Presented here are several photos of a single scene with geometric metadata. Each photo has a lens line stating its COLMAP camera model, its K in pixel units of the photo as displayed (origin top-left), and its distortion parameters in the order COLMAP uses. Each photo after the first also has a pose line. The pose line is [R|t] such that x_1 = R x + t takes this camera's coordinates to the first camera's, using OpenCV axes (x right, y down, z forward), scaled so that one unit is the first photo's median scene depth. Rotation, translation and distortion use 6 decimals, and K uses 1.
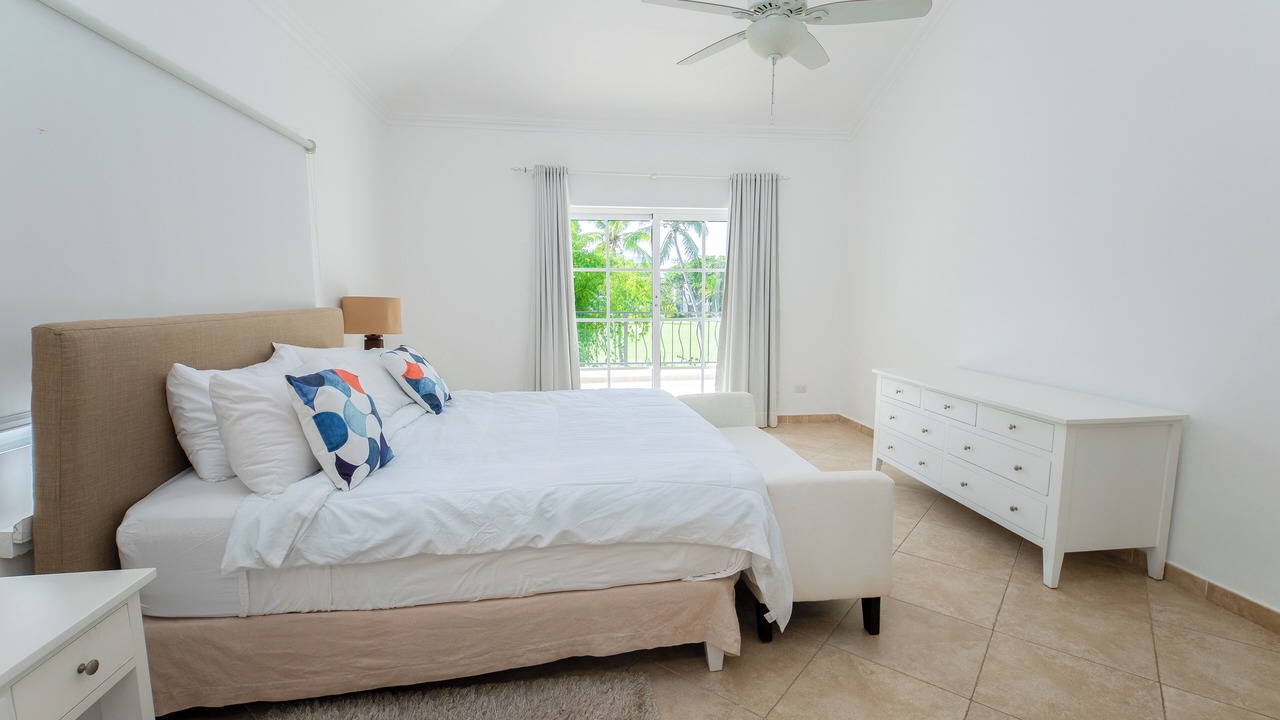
lens RADIAL K [[575.4, 0, 646.6], [0, 575.4, 364.8], [0, 0, 1]] dist [0.021181, -0.010794]
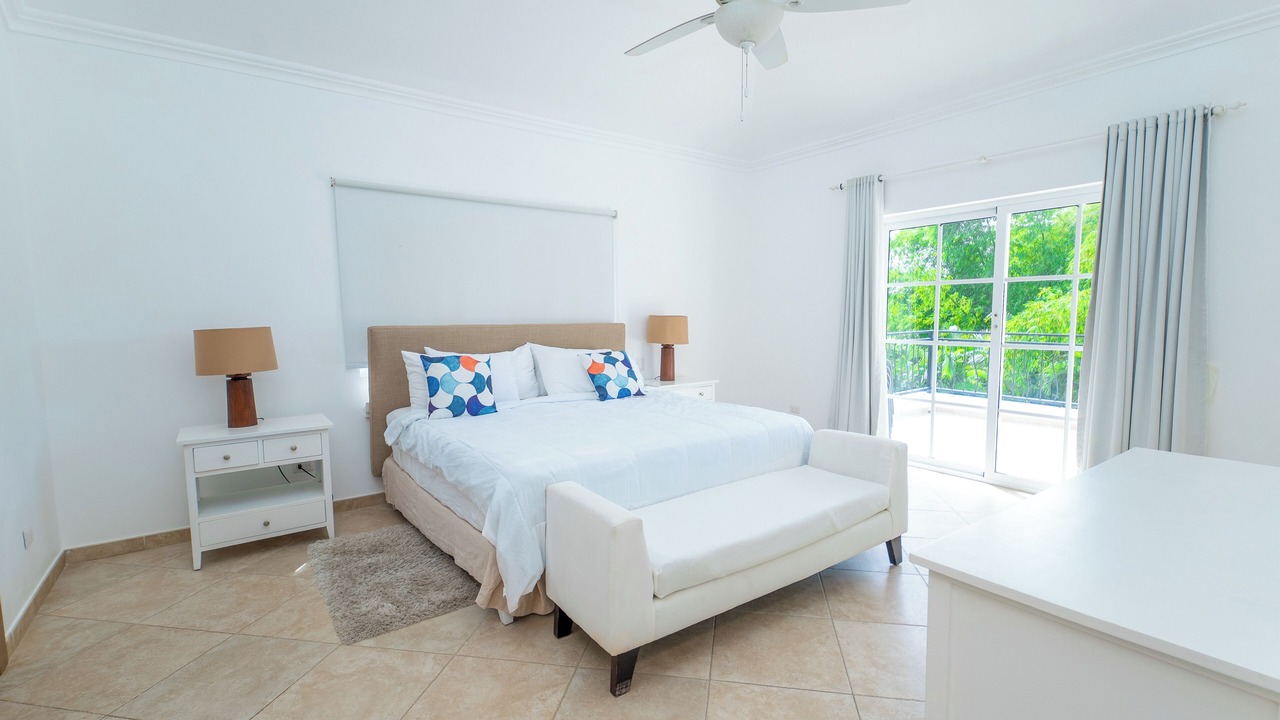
lens RADIAL K [[575.4, 0, 646.6], [0, 575.4, 364.8], [0, 0, 1]] dist [0.021181, -0.010794]
pose [[0.473594, 0.075430, -0.877507, 0.809951], [-0.102889, 0.994242, 0.029936, -0.047627], [0.874713, 0.076108, 0.478628, 0.406325]]
